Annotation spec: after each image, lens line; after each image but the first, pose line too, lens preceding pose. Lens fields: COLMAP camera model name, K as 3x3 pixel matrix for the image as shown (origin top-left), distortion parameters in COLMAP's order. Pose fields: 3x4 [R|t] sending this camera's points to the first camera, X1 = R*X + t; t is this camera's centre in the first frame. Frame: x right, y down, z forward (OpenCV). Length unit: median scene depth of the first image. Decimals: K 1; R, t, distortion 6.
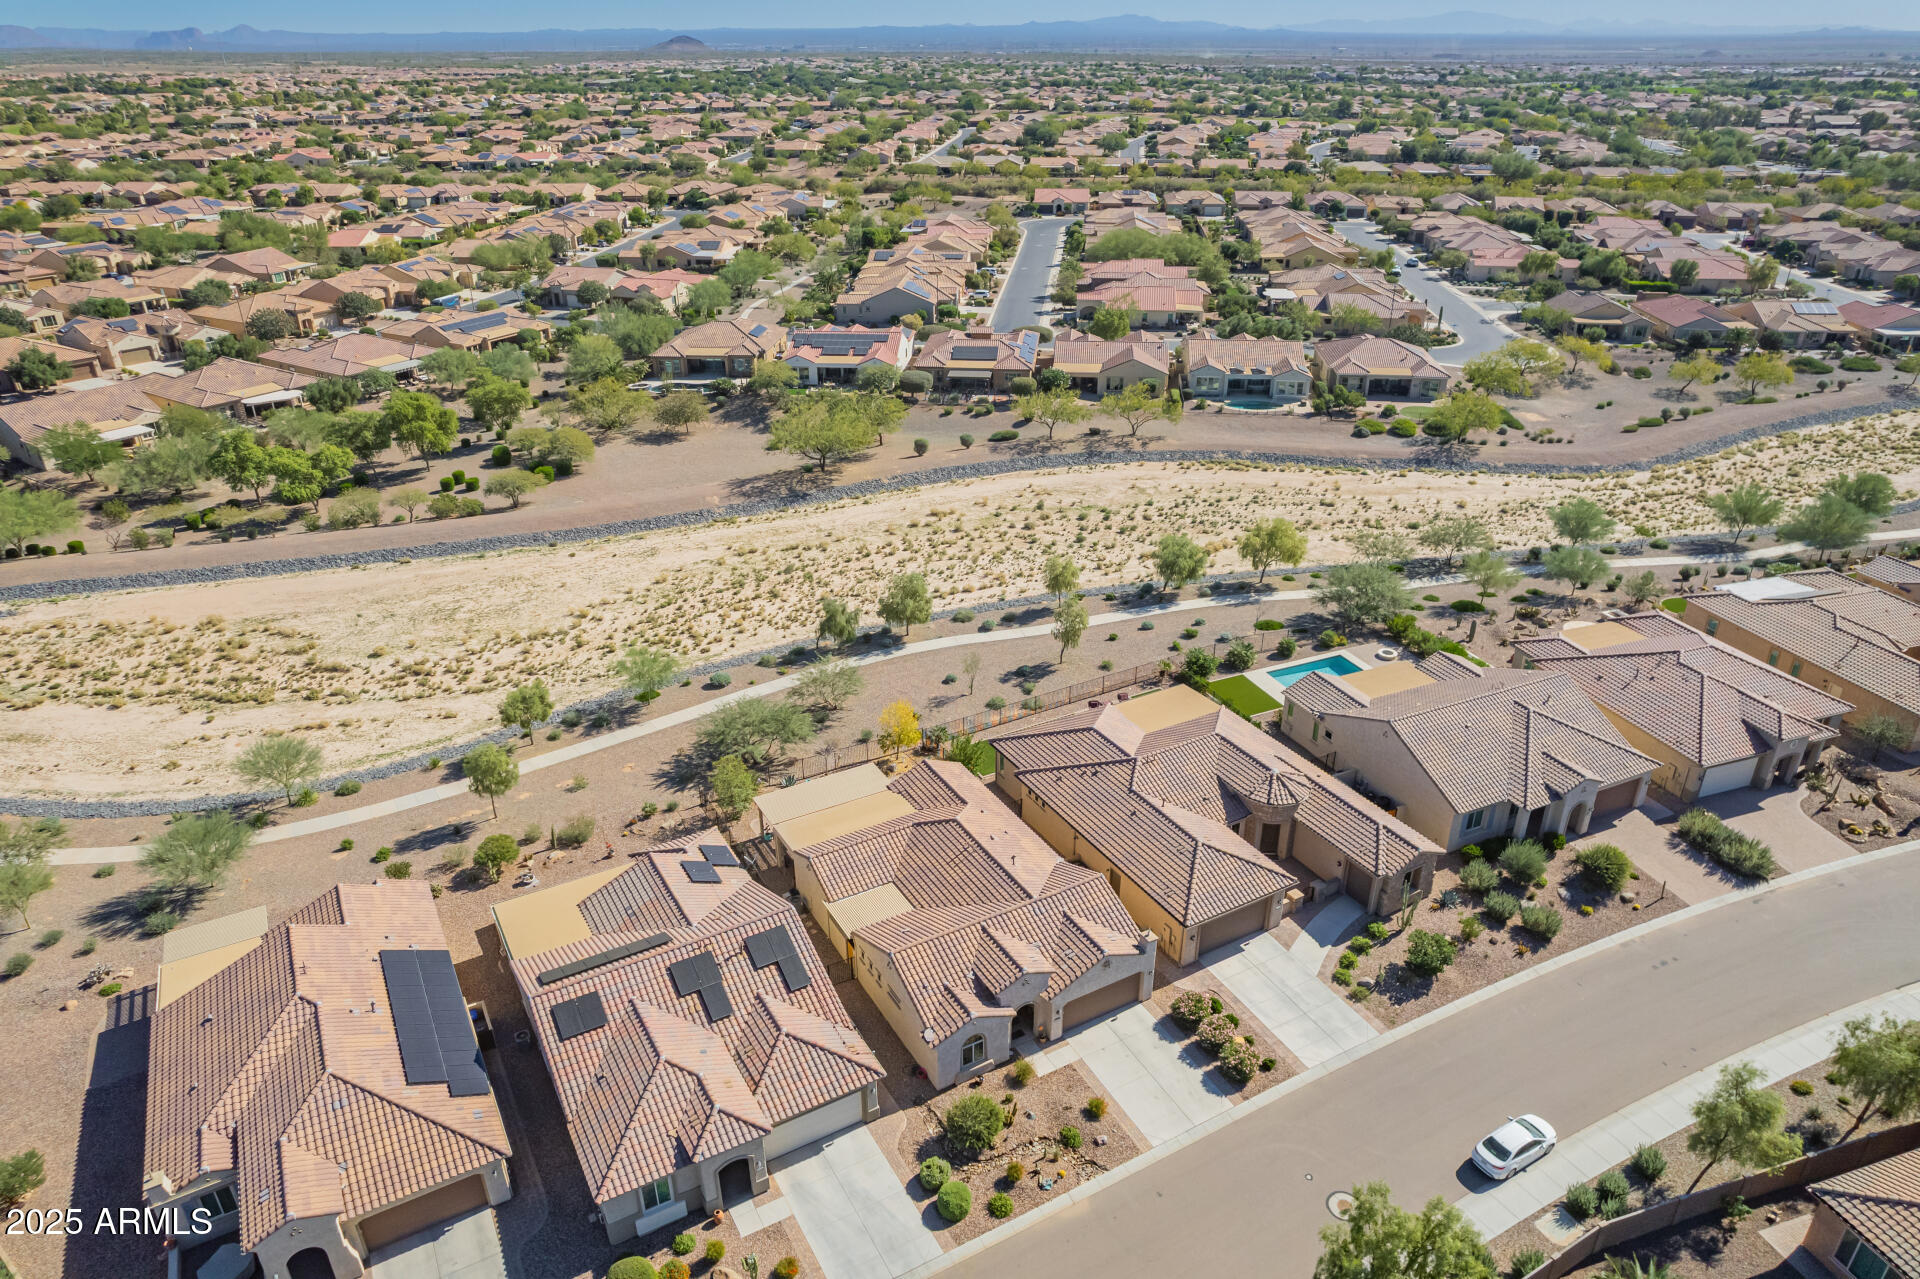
lens RADIAL K [[1222.2, 0, 960.0], [0, 1222.2, 639.5], [0, 0, 1]] dist [-0.070217, 0.060795]
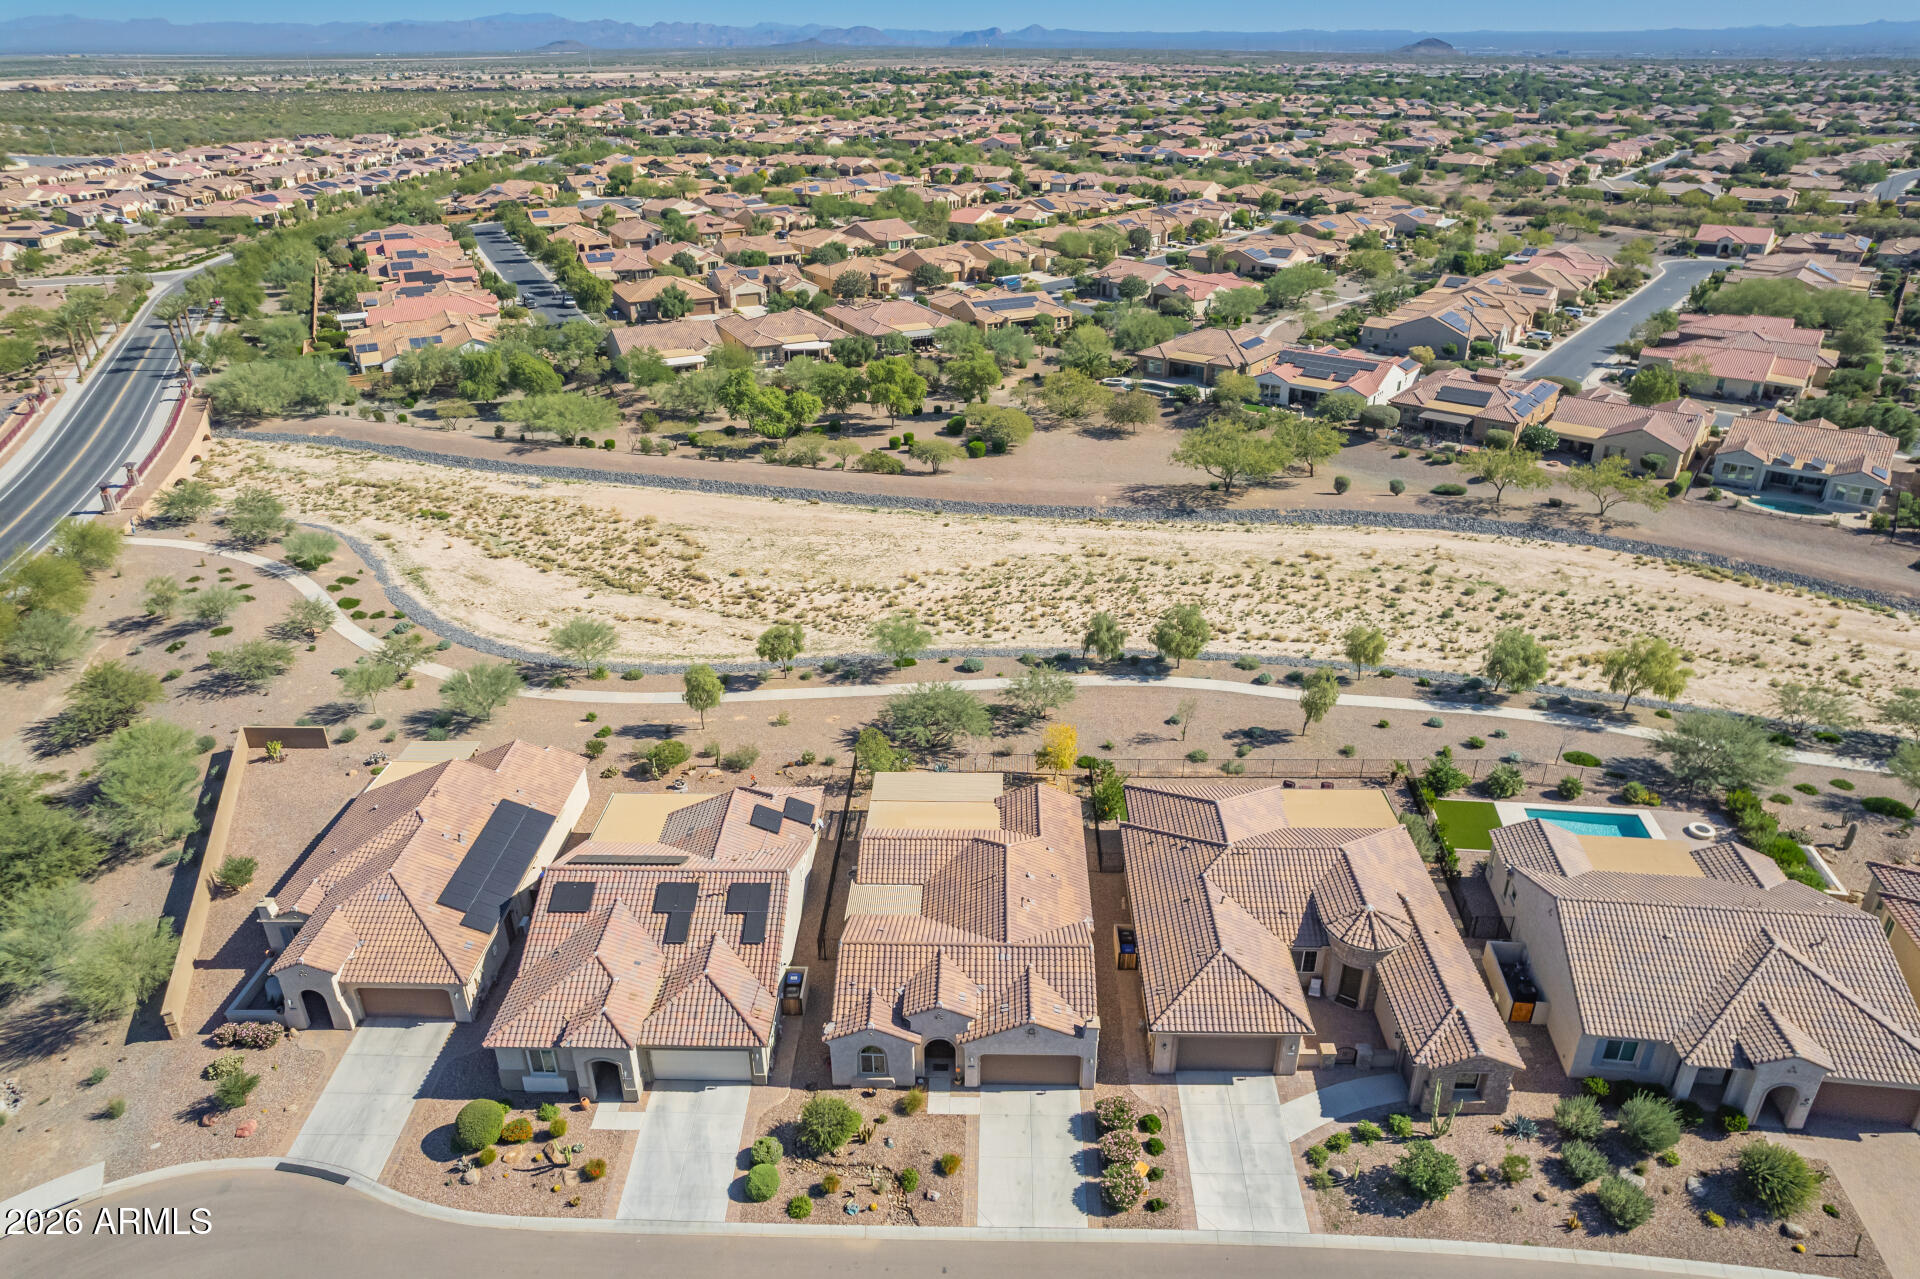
lens RADIAL K [[1230.0, 0, 963.9], [0, 1230.0, 646.1], [0, 0, 1]] dist [-0.083638, 0.074848]
pose [[0.859026, 0.229077, -0.457819, 0.297214], [-0.228100, 0.971890, 0.058309, -0.045477], [0.458307, 0.054340, 0.887131, 0.080373]]
